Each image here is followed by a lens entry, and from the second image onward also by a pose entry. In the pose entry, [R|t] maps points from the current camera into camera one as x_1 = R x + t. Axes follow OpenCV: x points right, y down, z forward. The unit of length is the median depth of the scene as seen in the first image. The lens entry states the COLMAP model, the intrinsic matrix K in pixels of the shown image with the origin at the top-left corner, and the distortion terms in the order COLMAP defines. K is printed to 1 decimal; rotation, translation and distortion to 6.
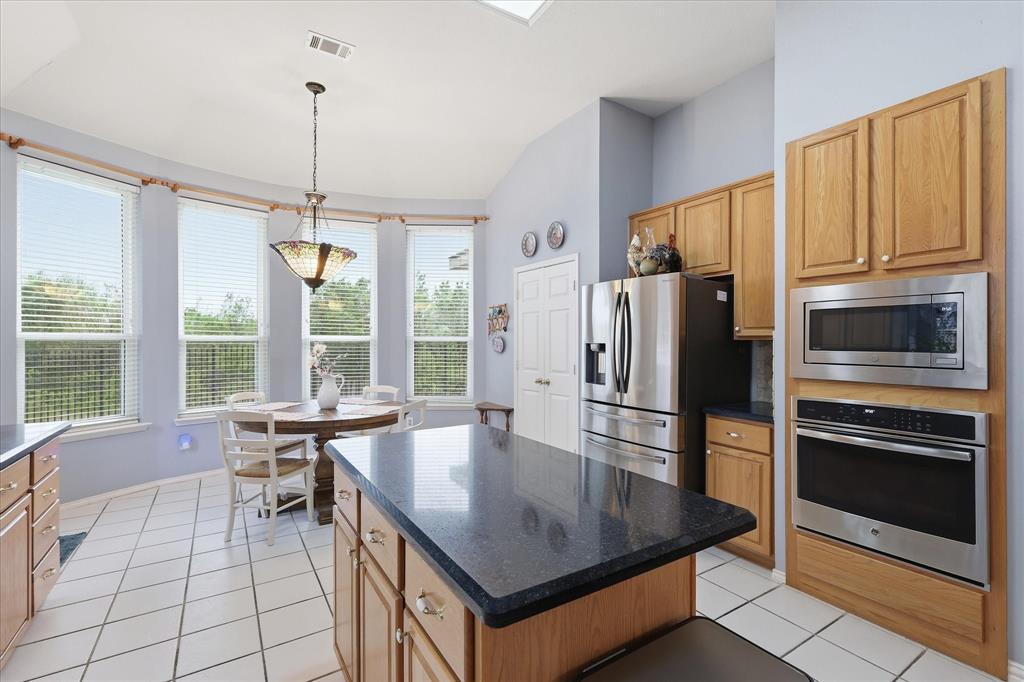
lens RADIAL K [[452.5, 0, 515.1], [0, 452.5, 345.3], [0, 0, 1]] dist [0.000483, 0.000424]
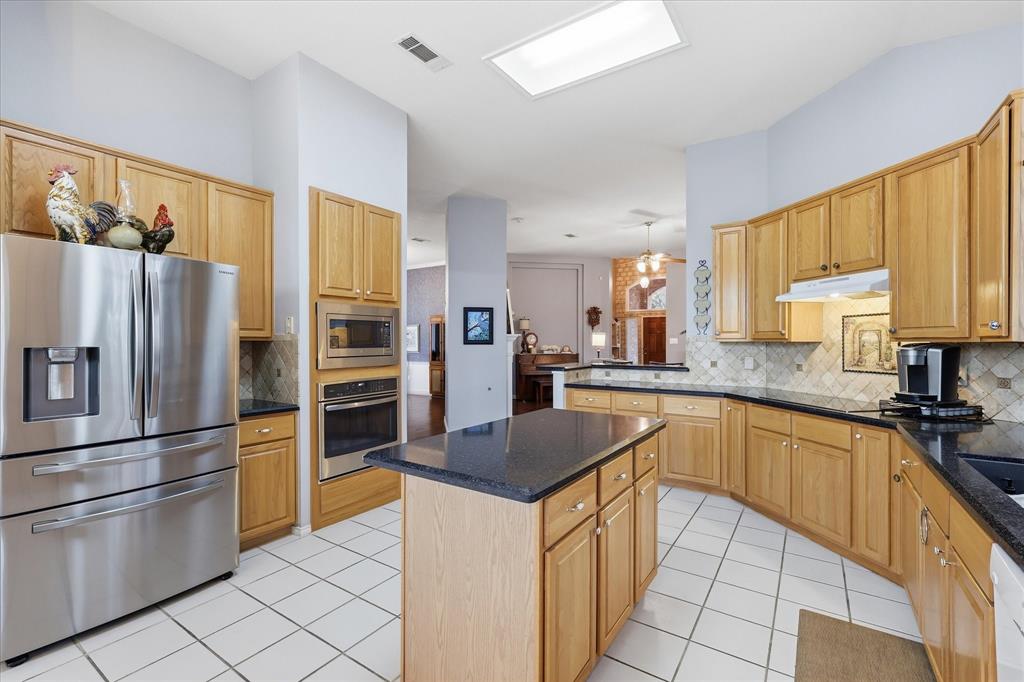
lens RADIAL K [[442.9, 0, 510.9], [0, 442.9, 335.3], [0, 0, 1]] dist [-0.000830, -0.000130]
pose [[-0.387569, 0.004434, 0.921830, -0.791966], [0.000213, 0.999989, -0.004720, -0.021069], [-0.921841, -0.001633, -0.387565, 0.991014]]
